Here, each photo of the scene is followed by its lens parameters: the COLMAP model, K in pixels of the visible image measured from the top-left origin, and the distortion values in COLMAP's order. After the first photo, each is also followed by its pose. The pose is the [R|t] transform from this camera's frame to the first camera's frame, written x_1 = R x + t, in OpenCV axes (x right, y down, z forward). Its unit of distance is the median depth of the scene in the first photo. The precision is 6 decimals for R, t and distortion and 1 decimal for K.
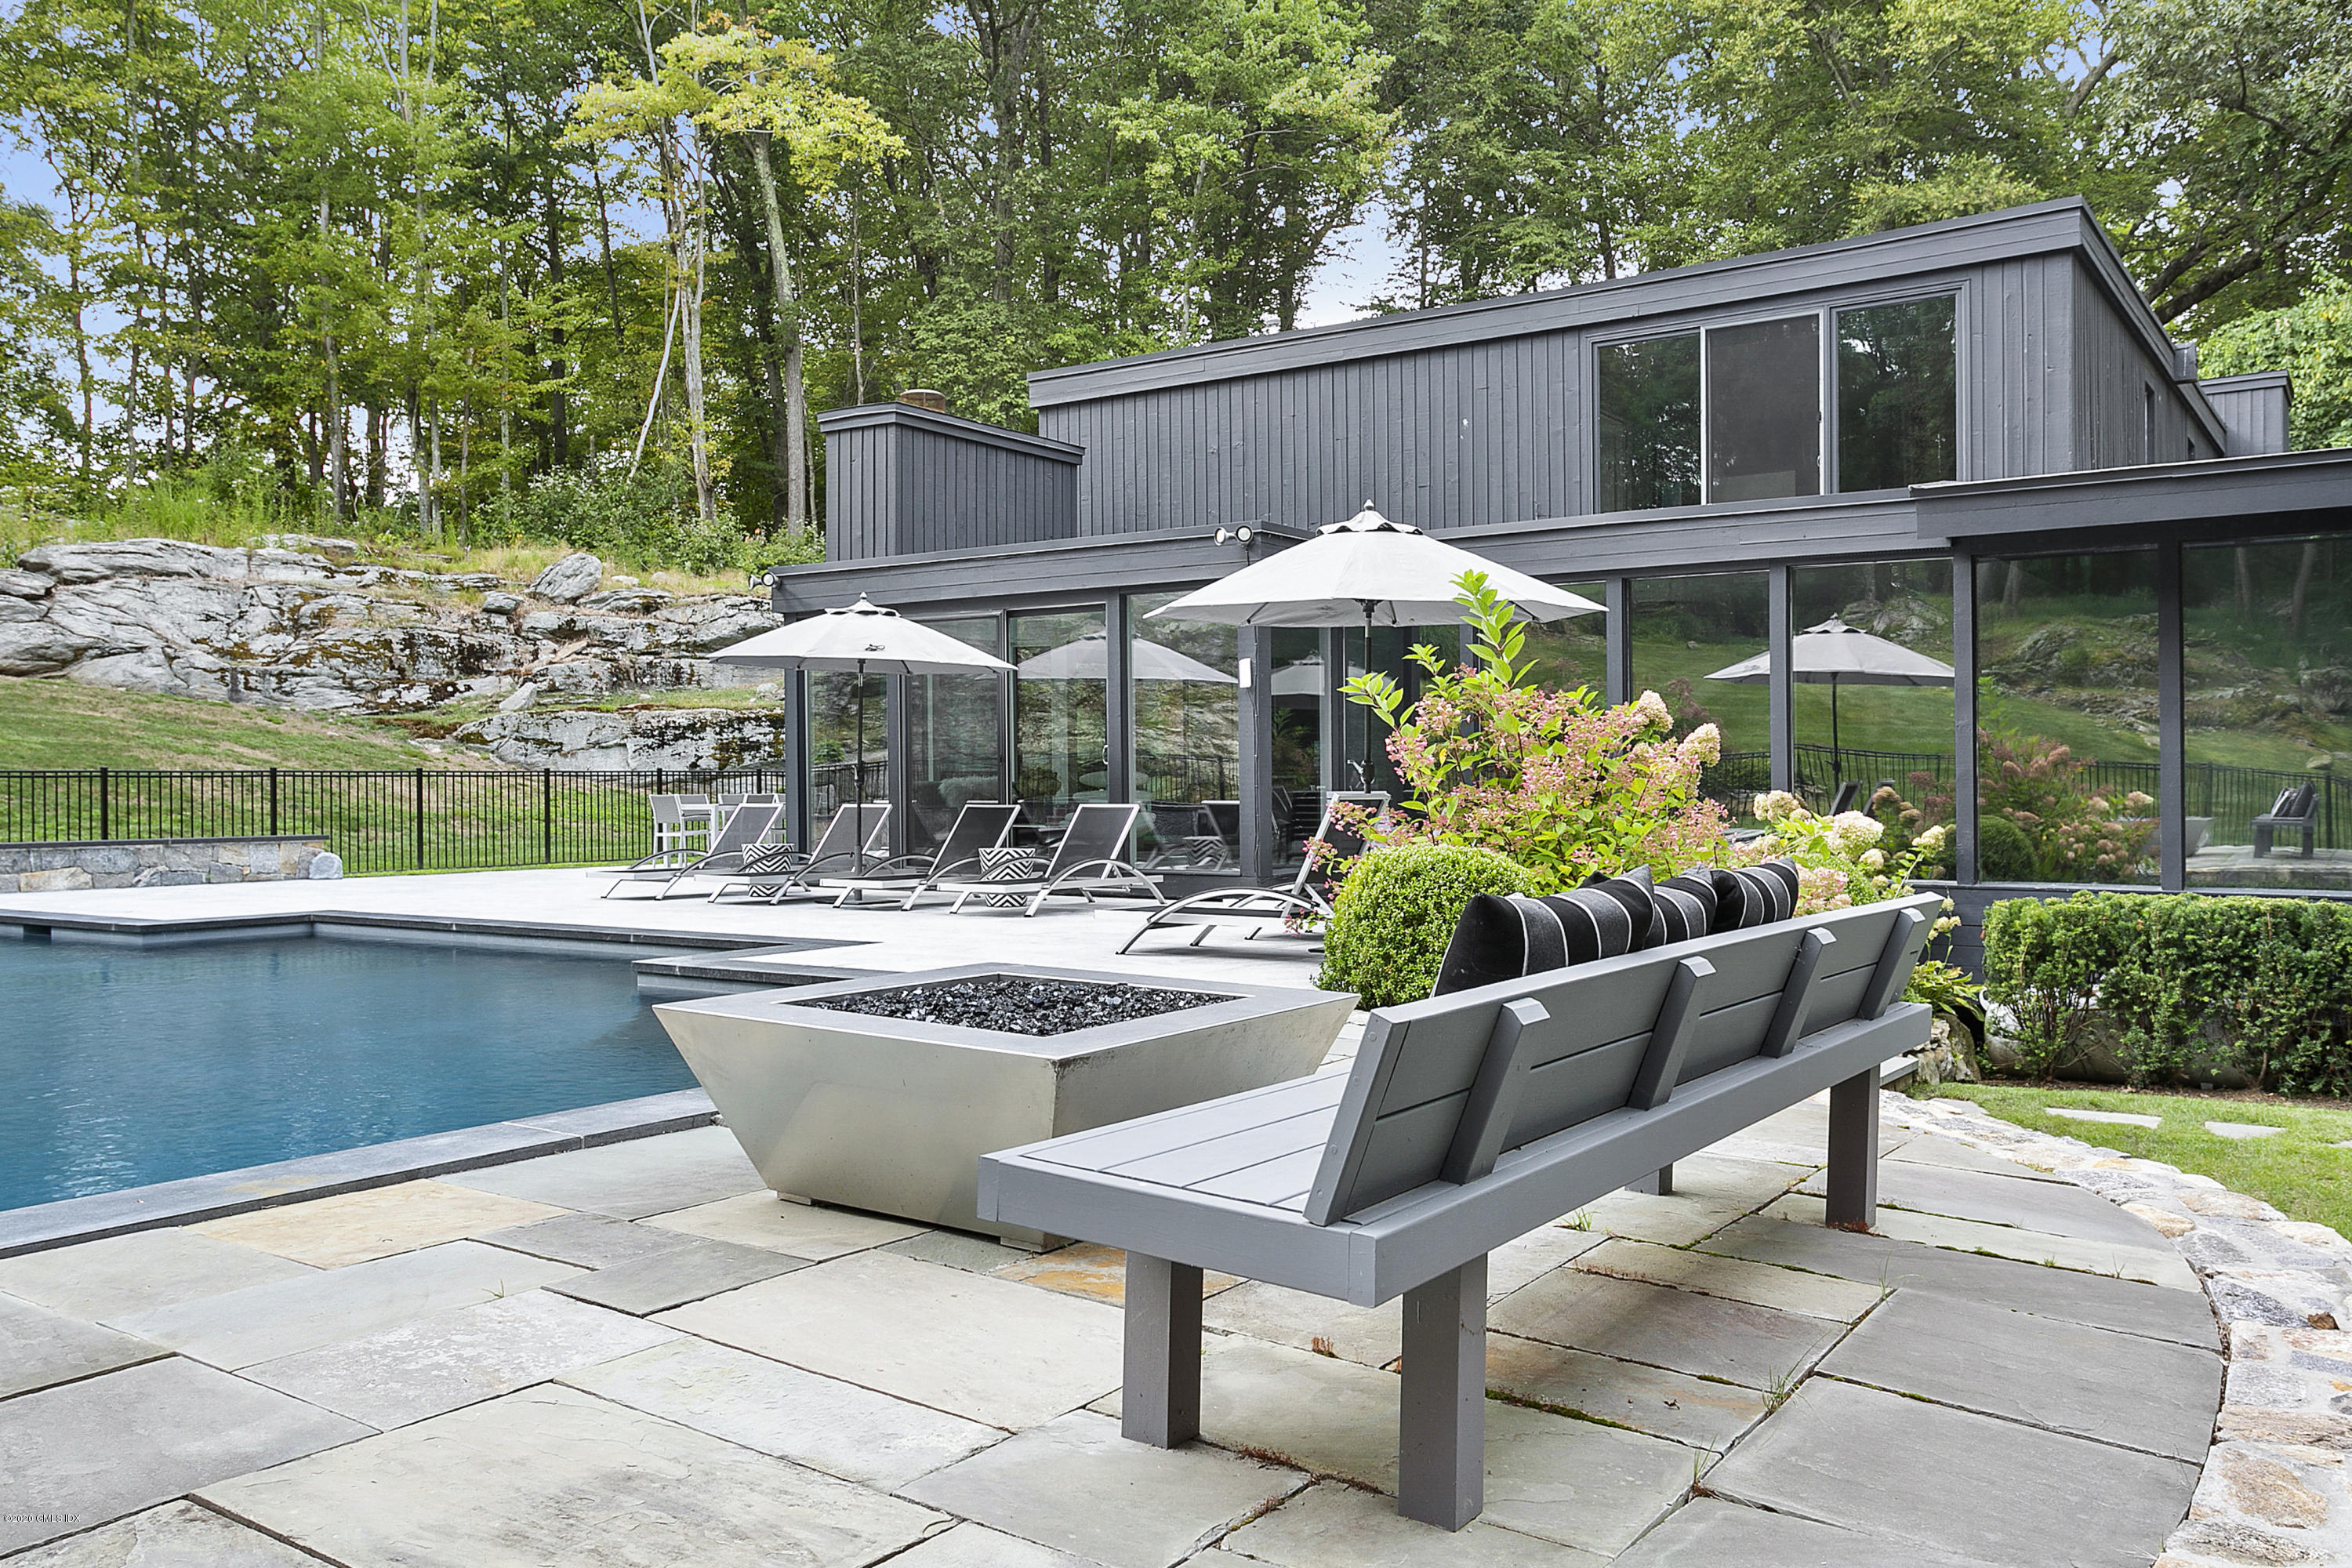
lens RADIAL K [[1828.5, 0, 1176.0], [0, 1828.5, 784.0], [0, 0, 1]] dist [0.007999, -0.001476]
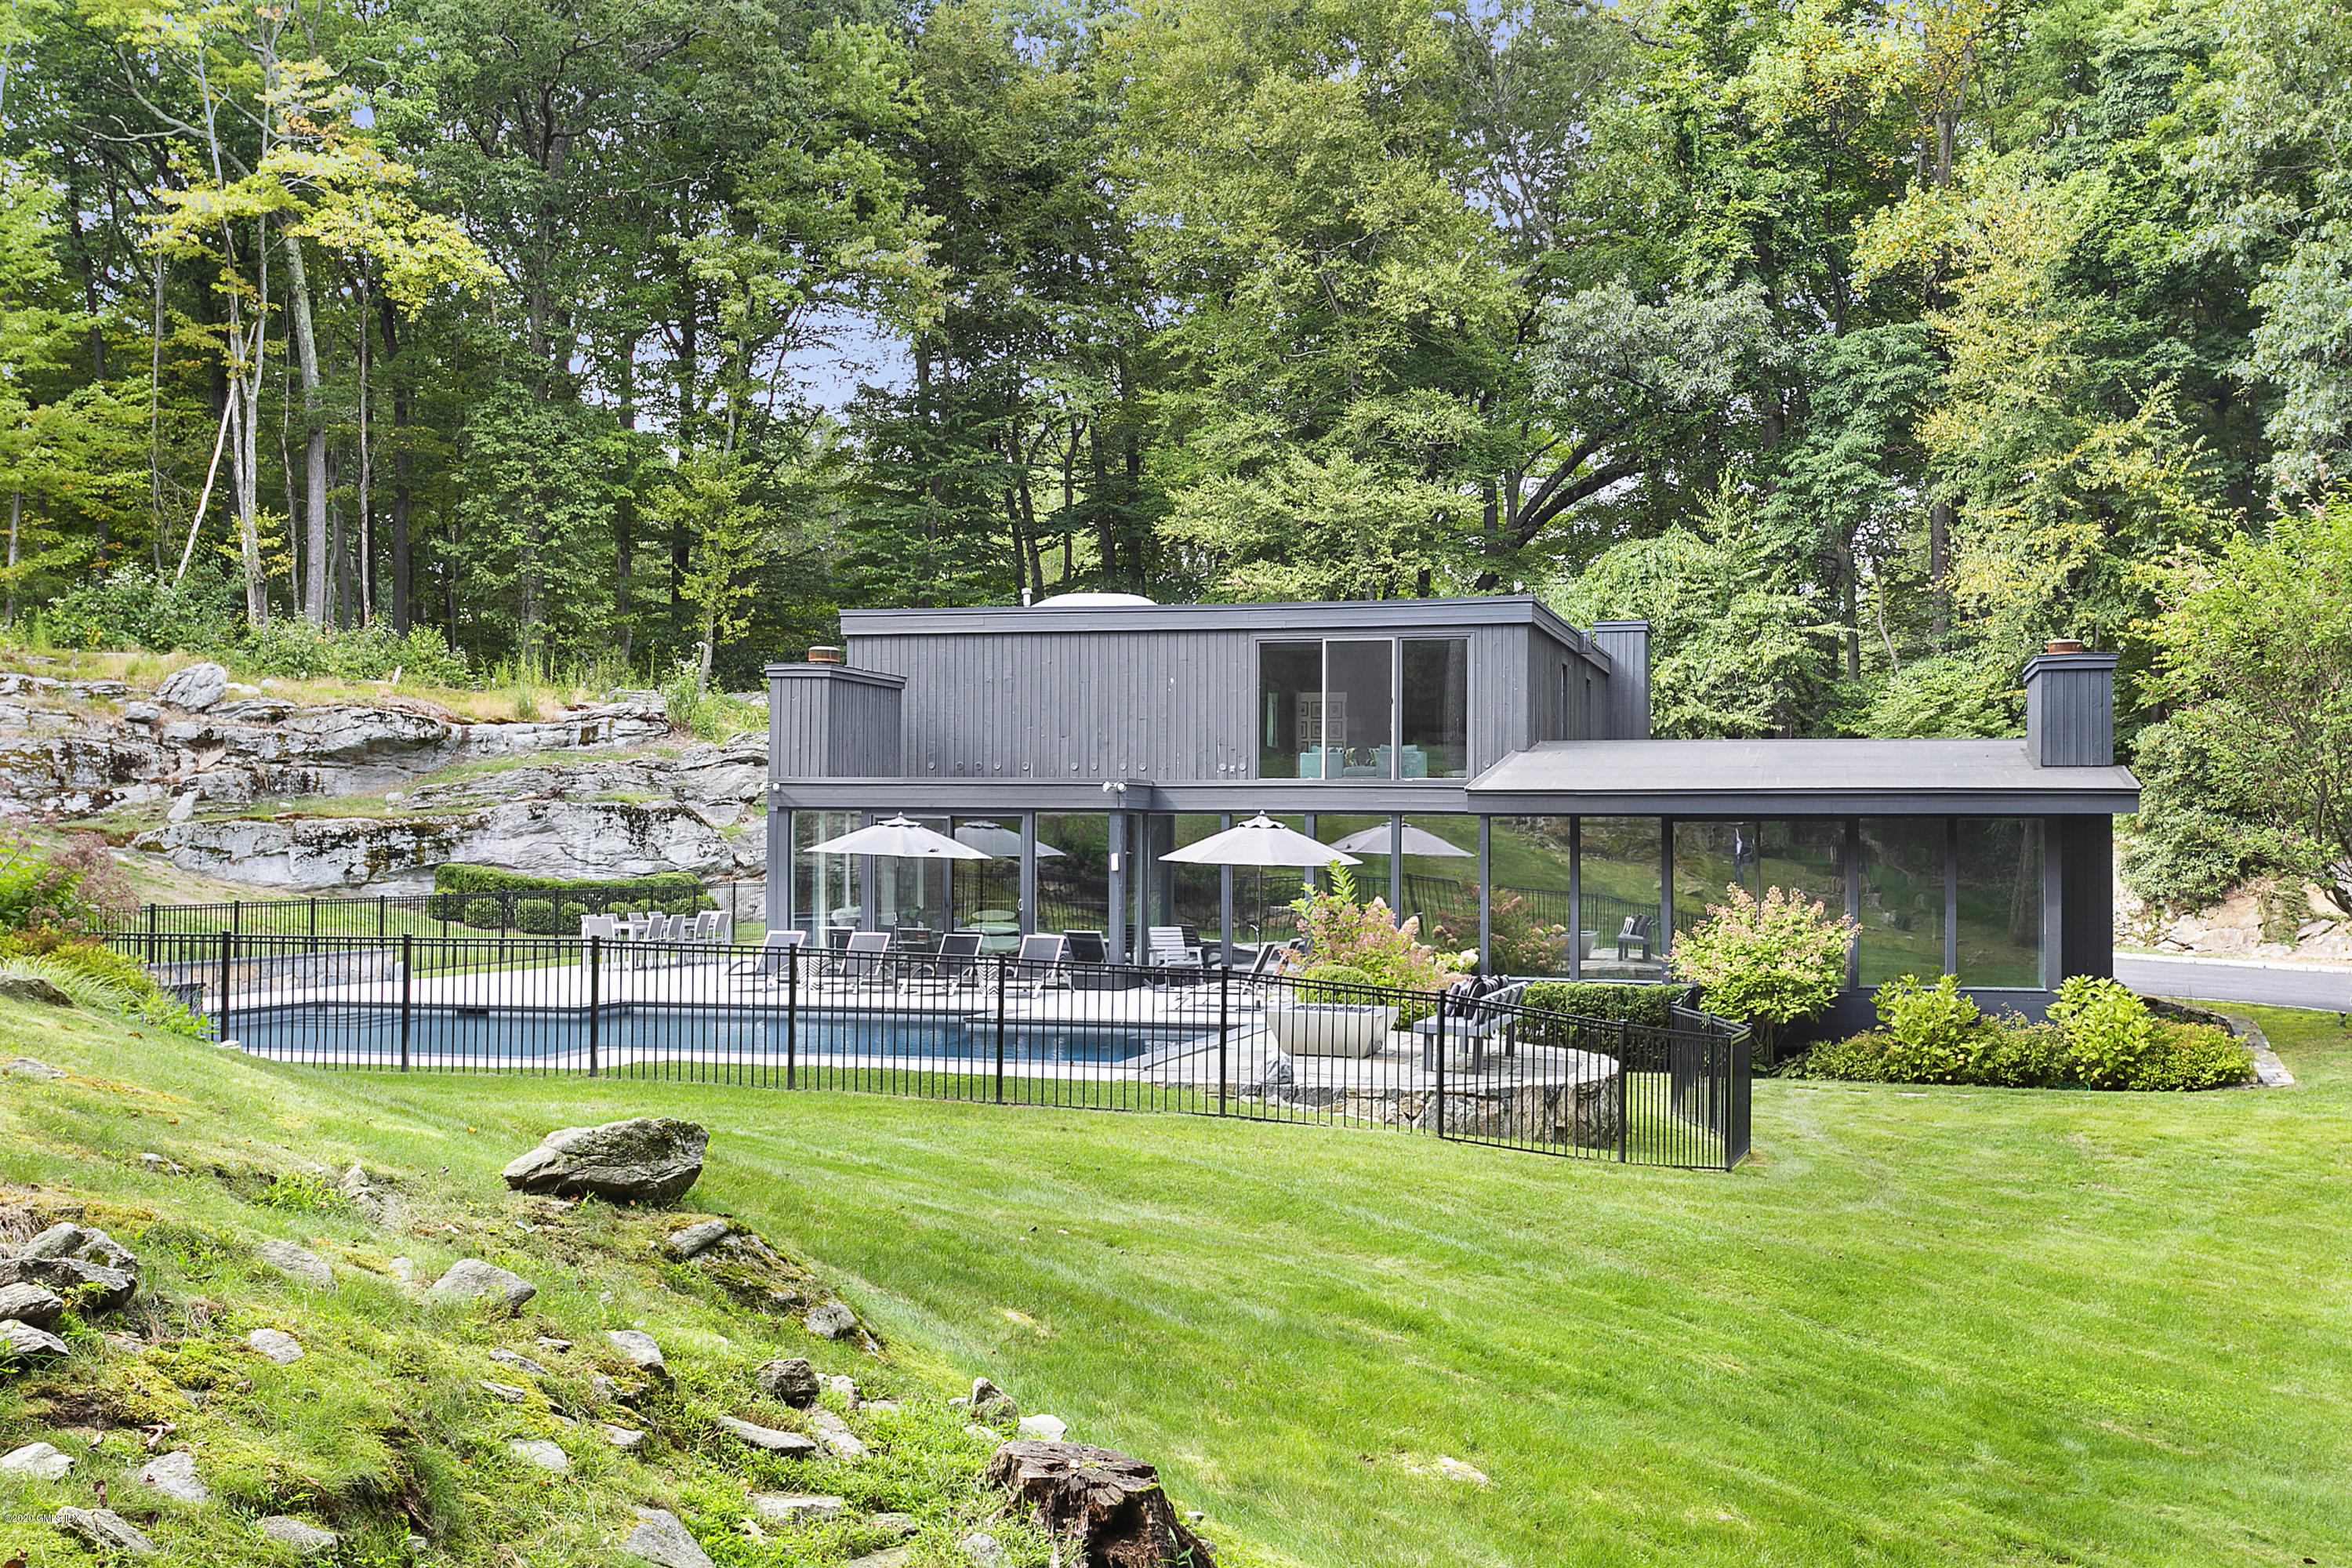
lens RADIAL K [[2535.2, 0, 1176.0], [0, 2535.2, 784.0], [0, 0, 1]] dist [0.010310, 0.009841]
pose [[0.942111, 0.019461, 0.334735, -0.302904], [-0.012360, 0.999651, -0.023331, -0.032751], [-0.335073, 0.017843, 0.942023, -0.557173]]
